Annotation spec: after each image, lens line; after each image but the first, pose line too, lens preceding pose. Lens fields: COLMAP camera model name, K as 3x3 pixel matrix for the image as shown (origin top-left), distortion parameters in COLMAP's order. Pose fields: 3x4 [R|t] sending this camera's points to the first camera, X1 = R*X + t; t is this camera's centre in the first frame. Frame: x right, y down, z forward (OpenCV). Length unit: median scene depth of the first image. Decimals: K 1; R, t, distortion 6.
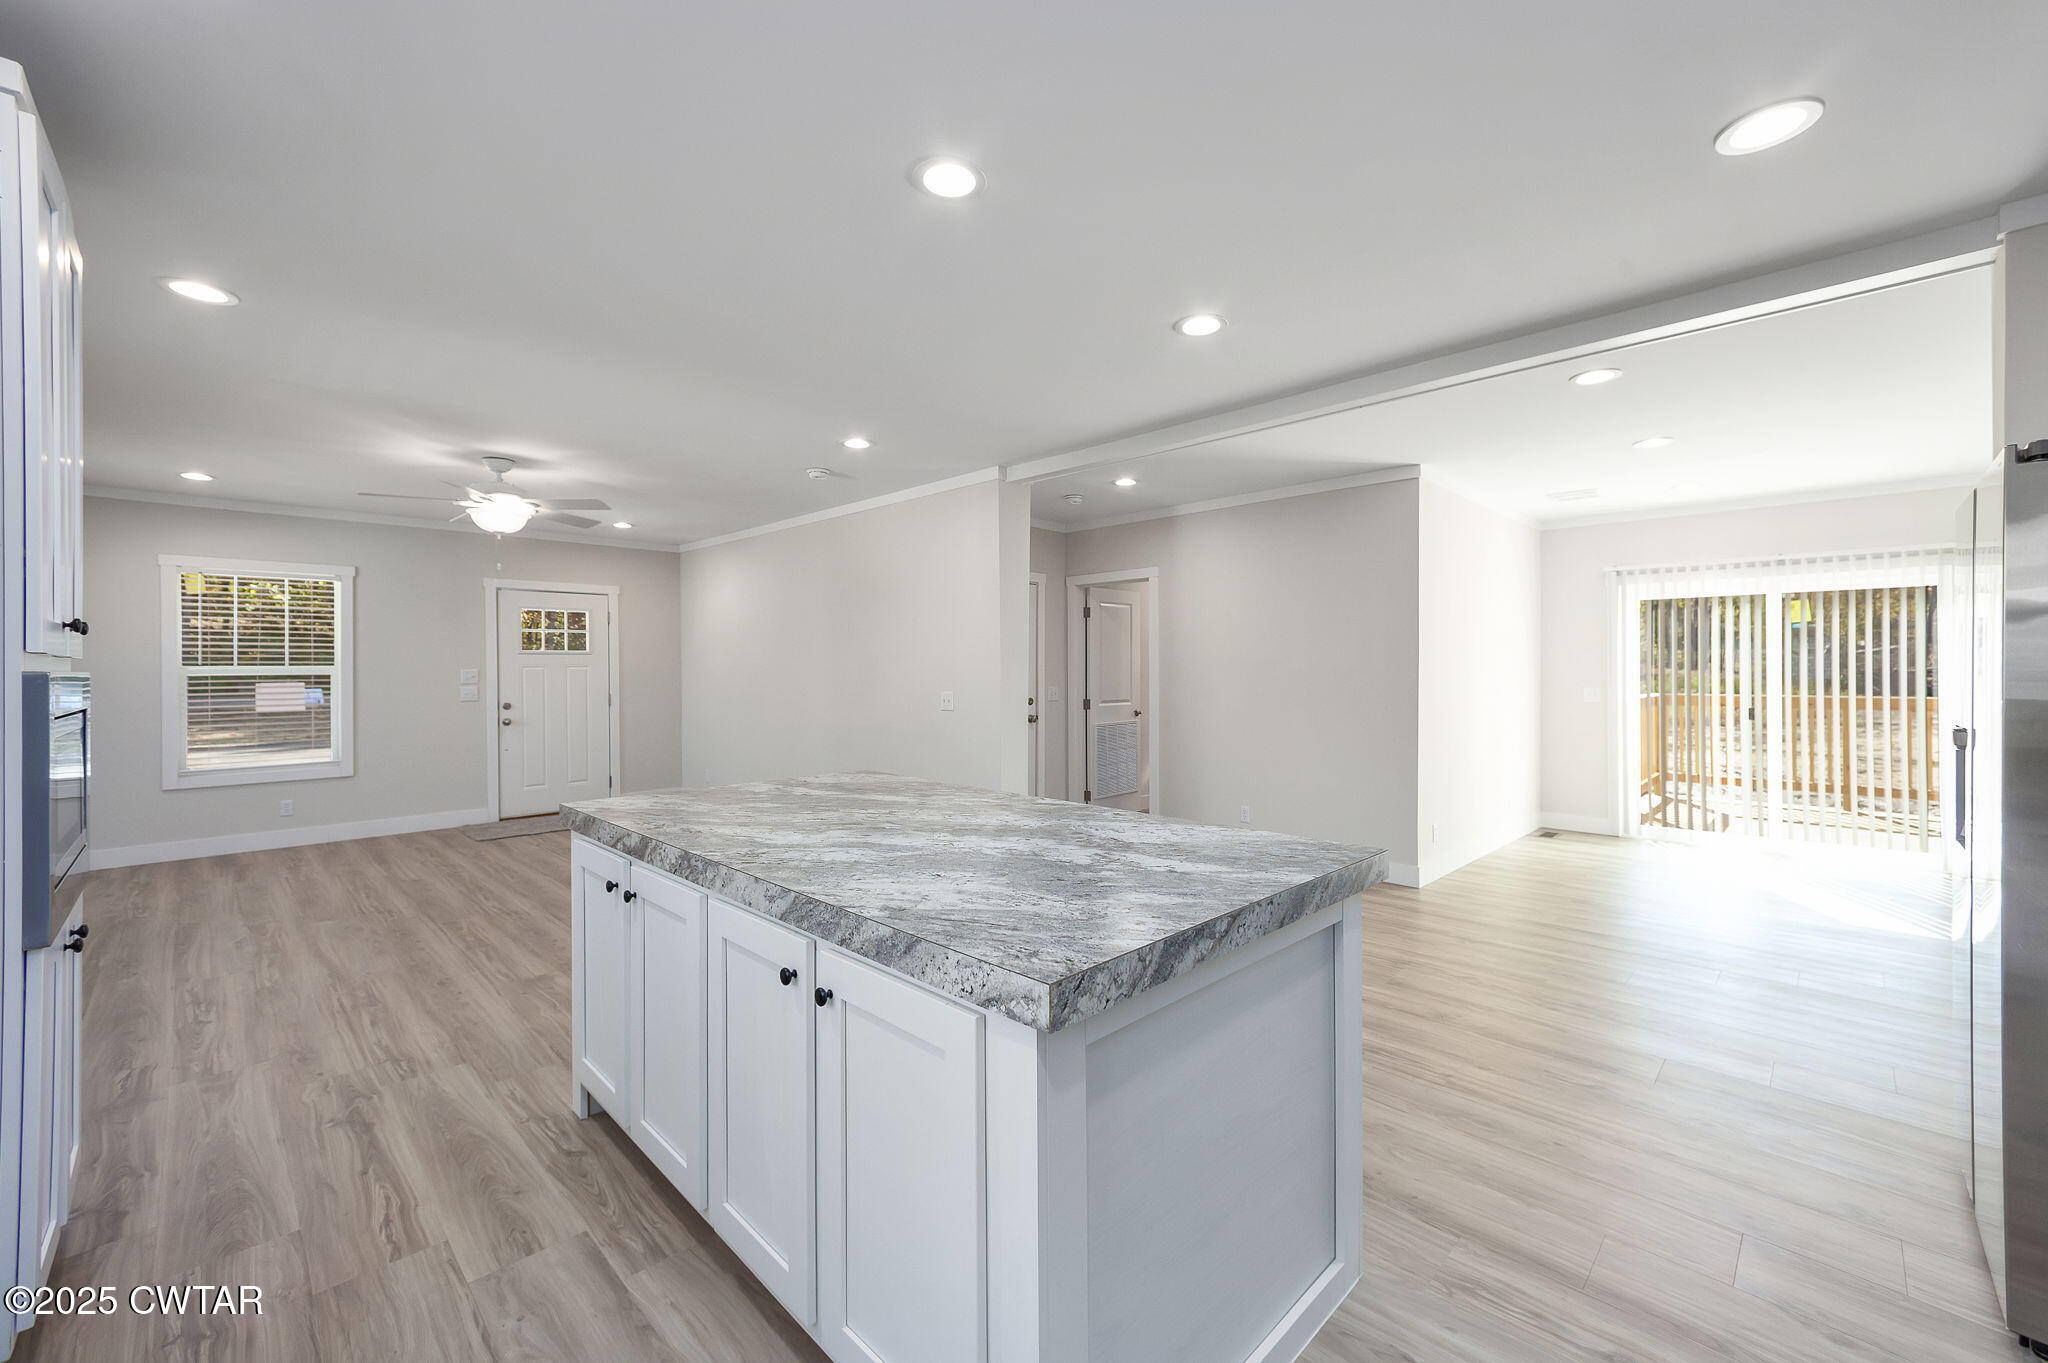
lens RADIAL K [[816.9, 0, 1023.5], [0, 816.9, 668.4], [0, 0, 1]] dist [0.014925, -0.001957]
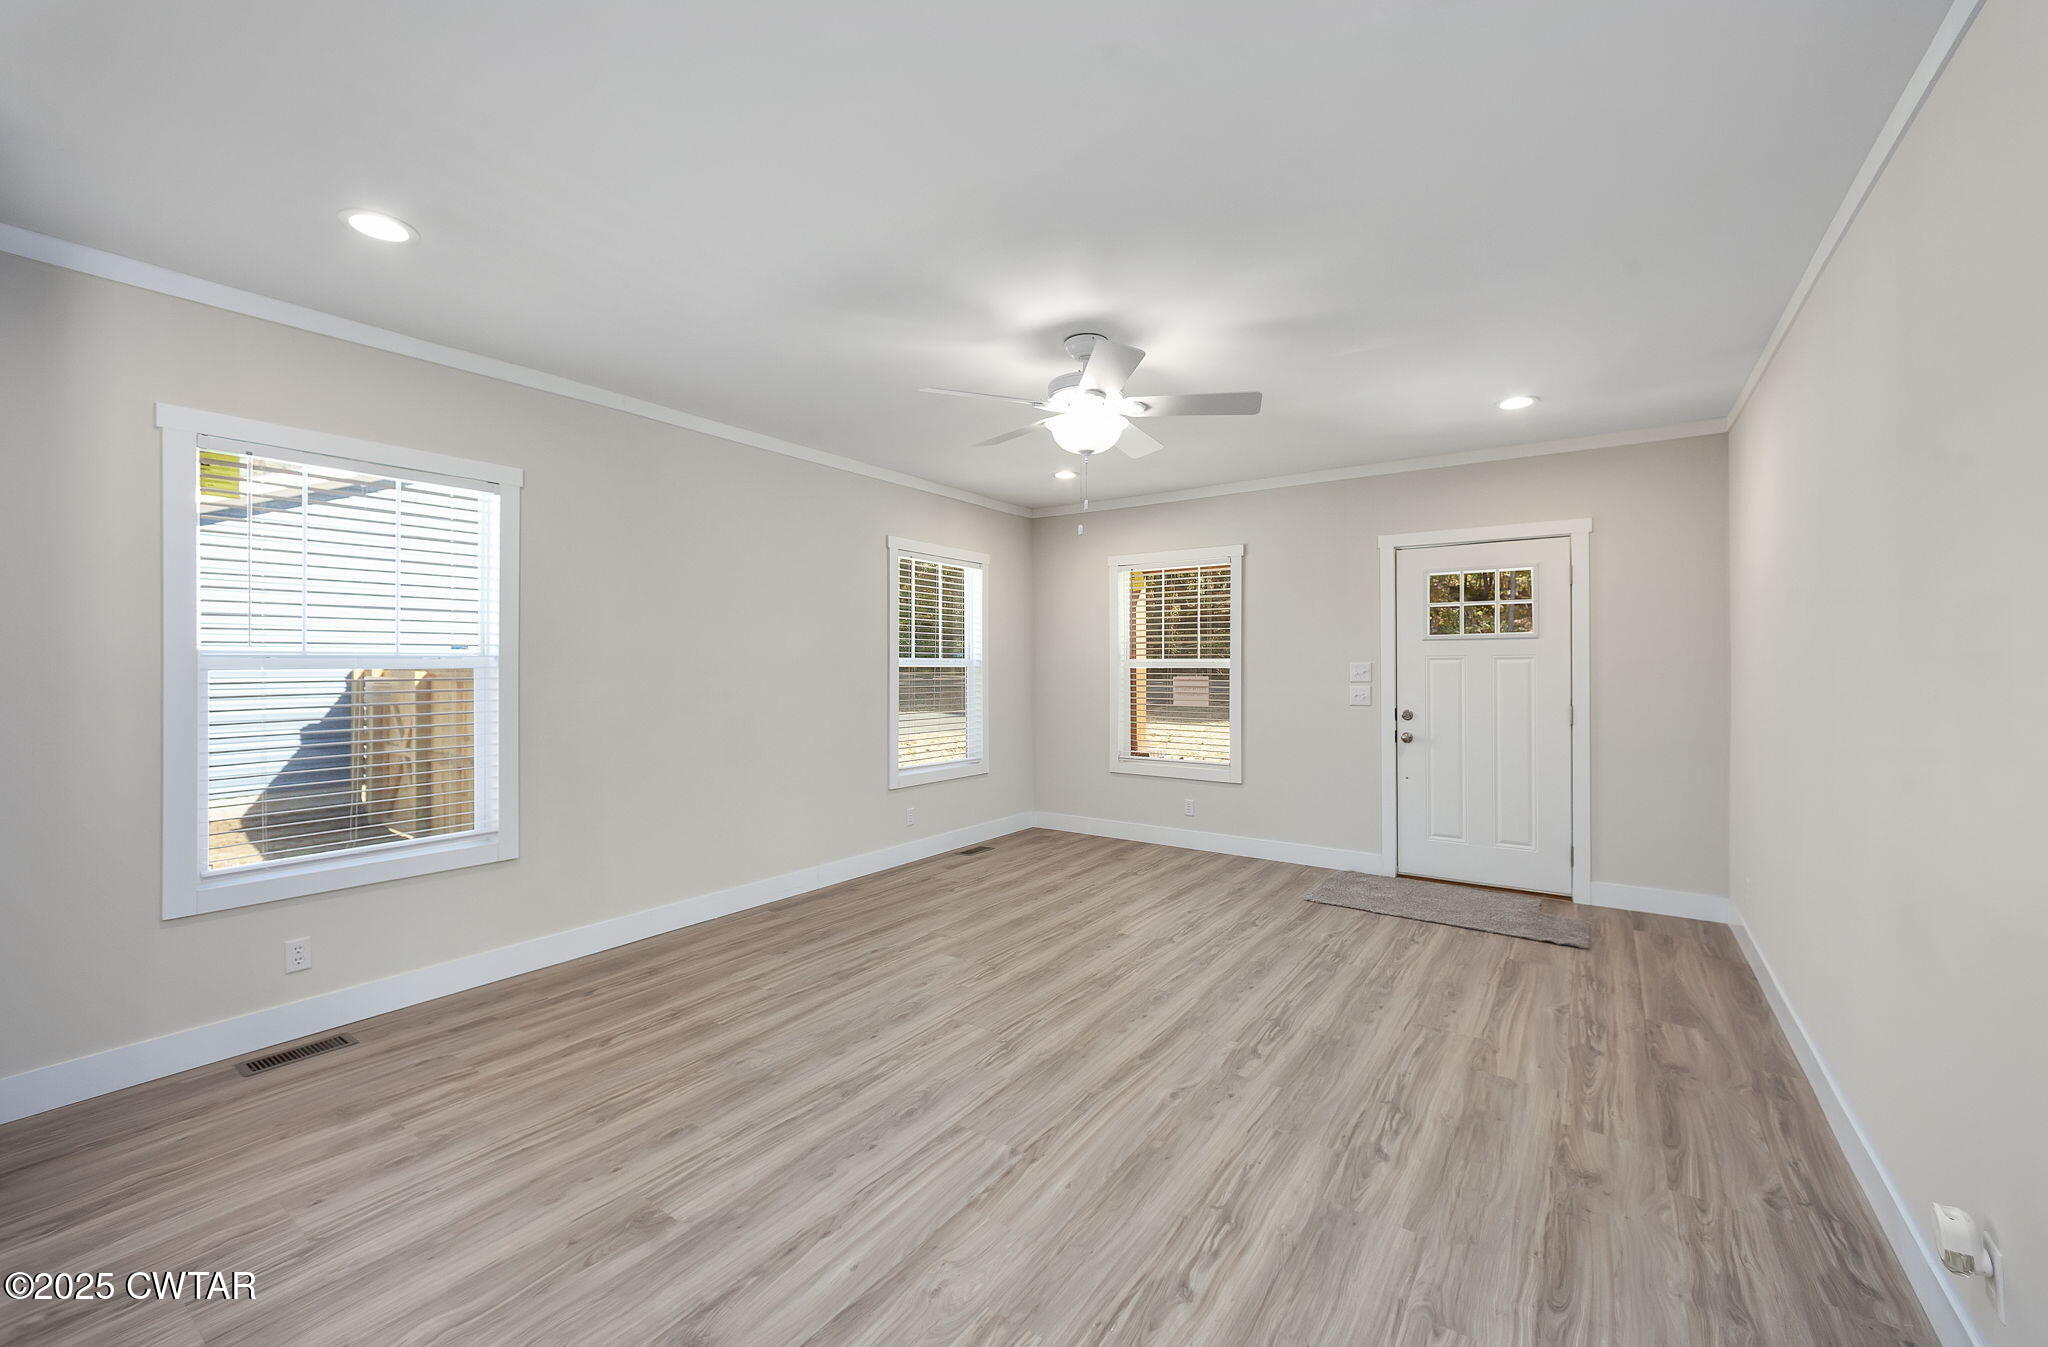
lens RADIAL K [[811.4, 0, 1027.0], [0, 811.4, 668.1], [0, 0, 1]] dist [0.007820, -0.000805]
pose [[0.178670, 0.006094, -0.983890, -0.009614], [-0.002052, 0.999981, 0.005821, 0.003013], [0.983907, 0.000979, 0.178679, 0.647755]]
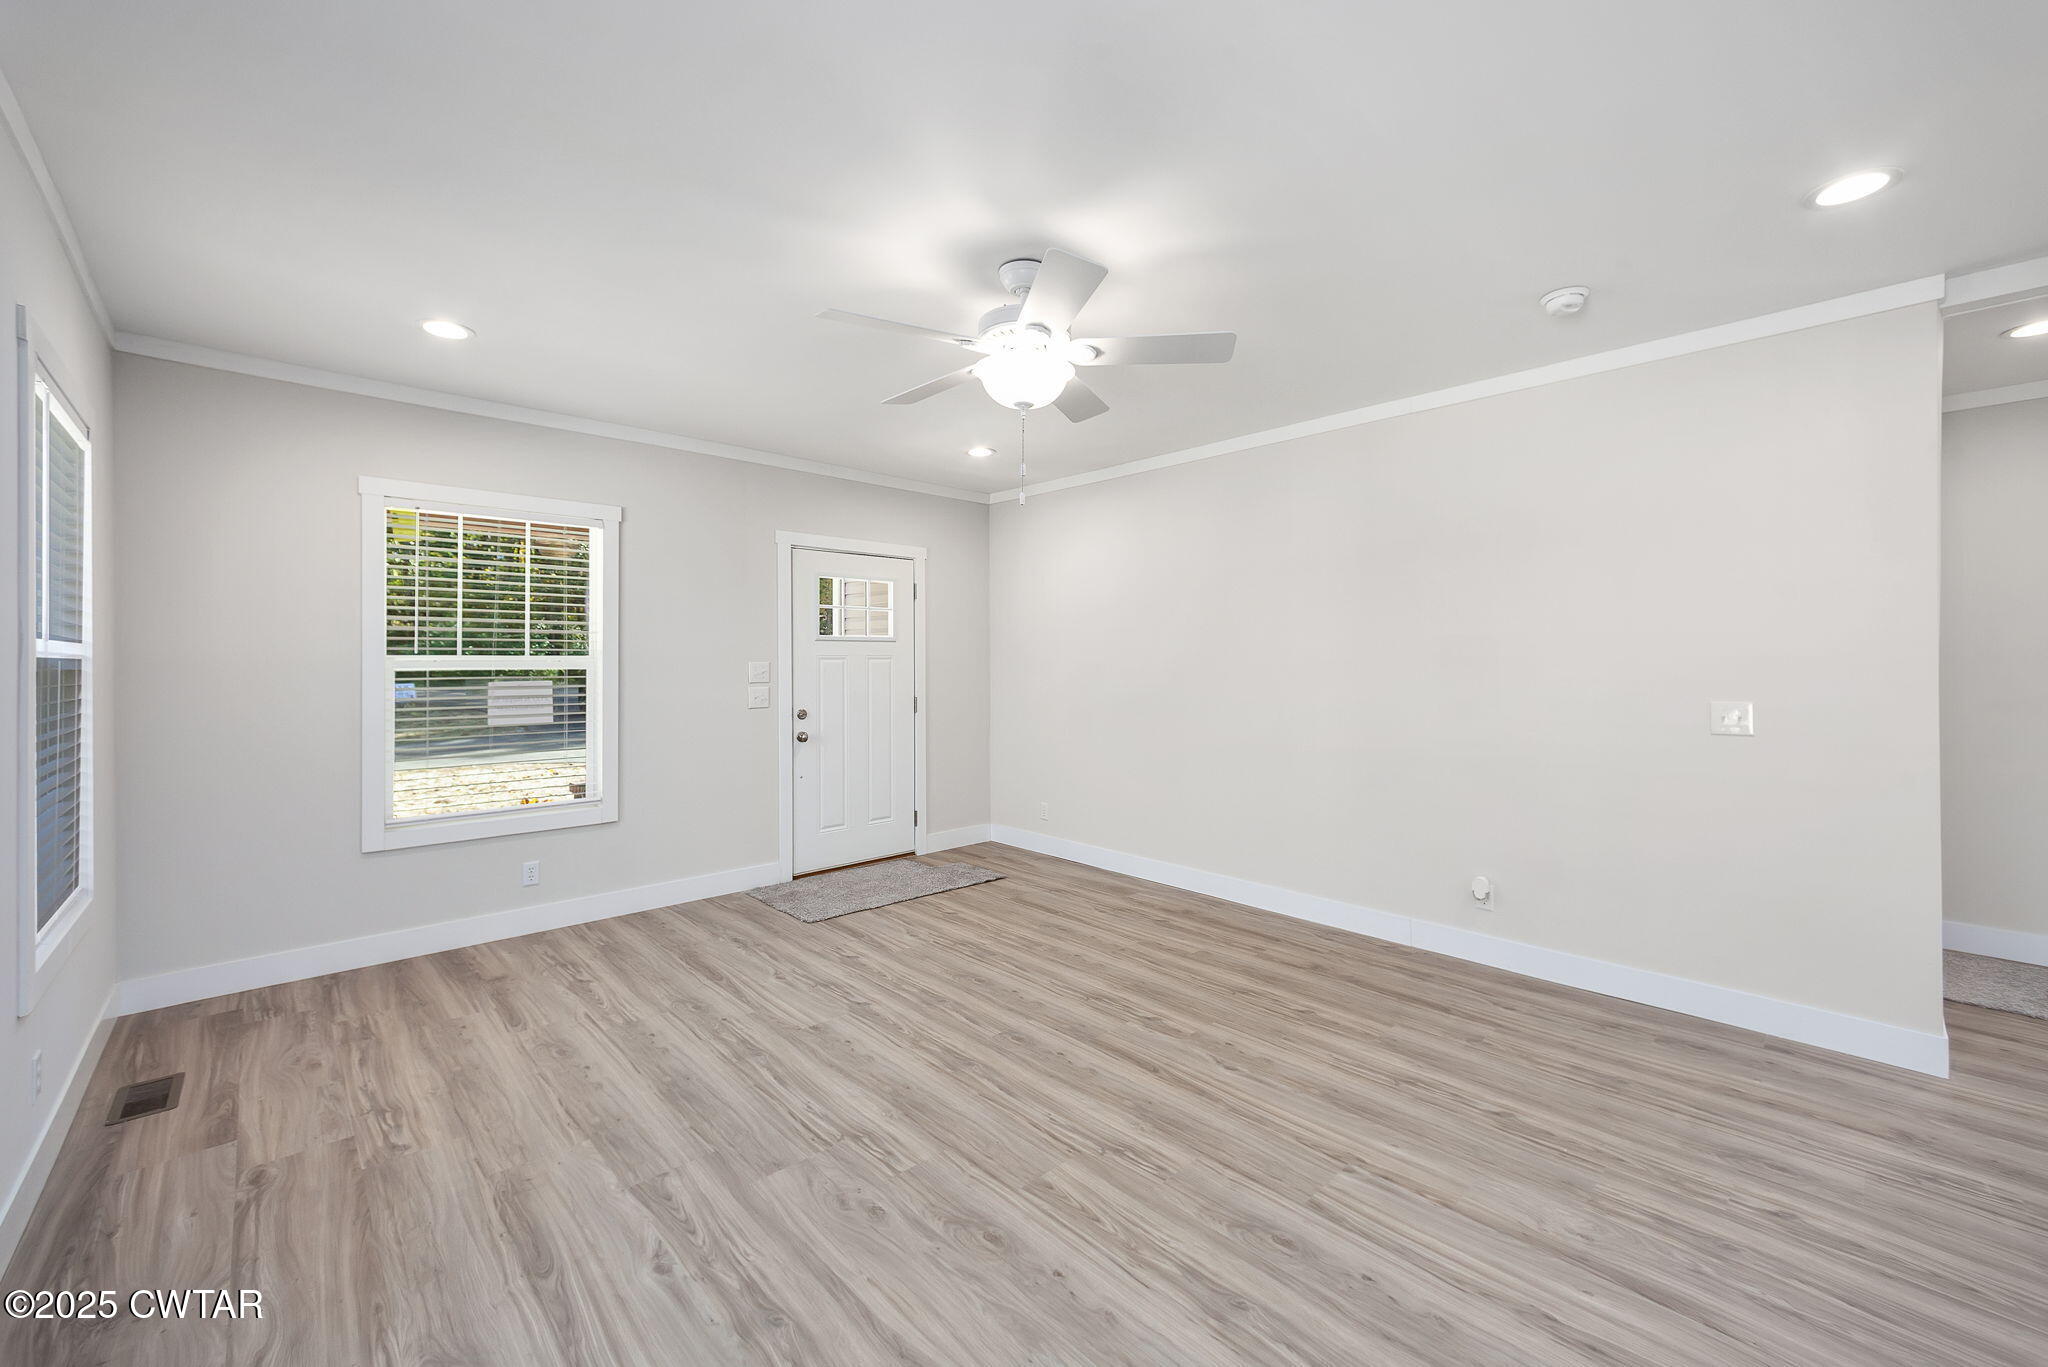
lens RADIAL K [[816.9, 0, 1044.7], [0, 816.9, 661.8], [0, 0, 1]] dist [0.014925, -0.001957]
pose [[0.999801, 0.002884, -0.019719, -0.474078], [-0.002907, 0.999995, -0.001127, 0.001671], [0.019716, 0.001185, 0.999805, 0.358840]]
